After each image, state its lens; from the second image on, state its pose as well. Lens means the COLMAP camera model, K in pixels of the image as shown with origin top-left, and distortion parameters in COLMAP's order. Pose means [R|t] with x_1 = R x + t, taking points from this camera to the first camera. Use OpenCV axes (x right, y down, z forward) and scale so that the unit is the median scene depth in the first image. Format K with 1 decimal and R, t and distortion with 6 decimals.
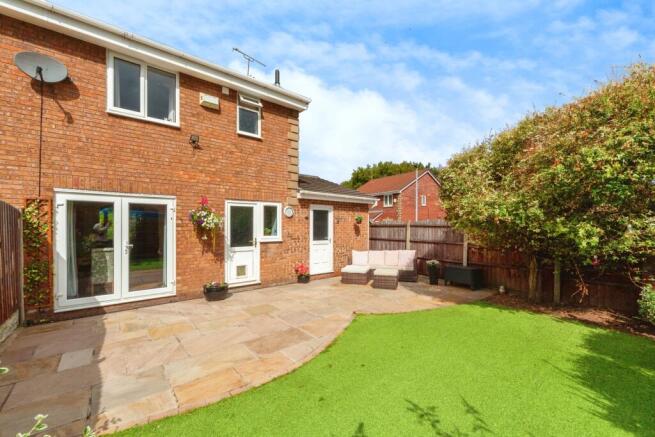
lens RADIAL K [[262.1, 0, 313.3], [0, 262.1, 233.0], [0, 0, 1]] dist [-0.003443, -0.000470]
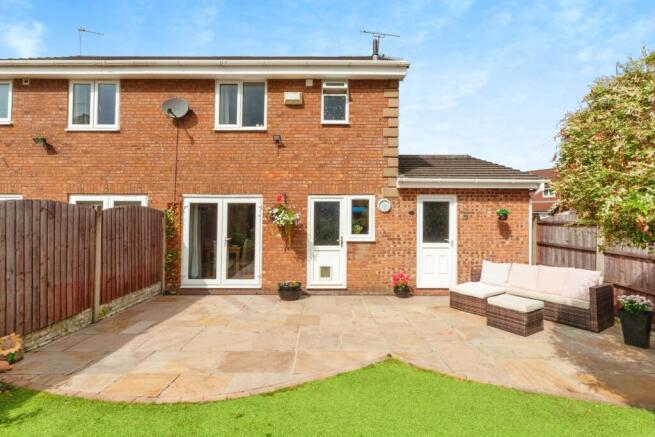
lens RADIAL K [[285.2, 0, 327.8], [0, 285.2, 215.6], [0, 0, 1]] dist [-0.001983, 0.000104]
pose [[0.785938, -0.004659, -0.618288, 0.407023], [-0.017650, 0.999395, -0.029967, -0.026059], [0.618054, 0.034465, 0.785380, 0.258042]]
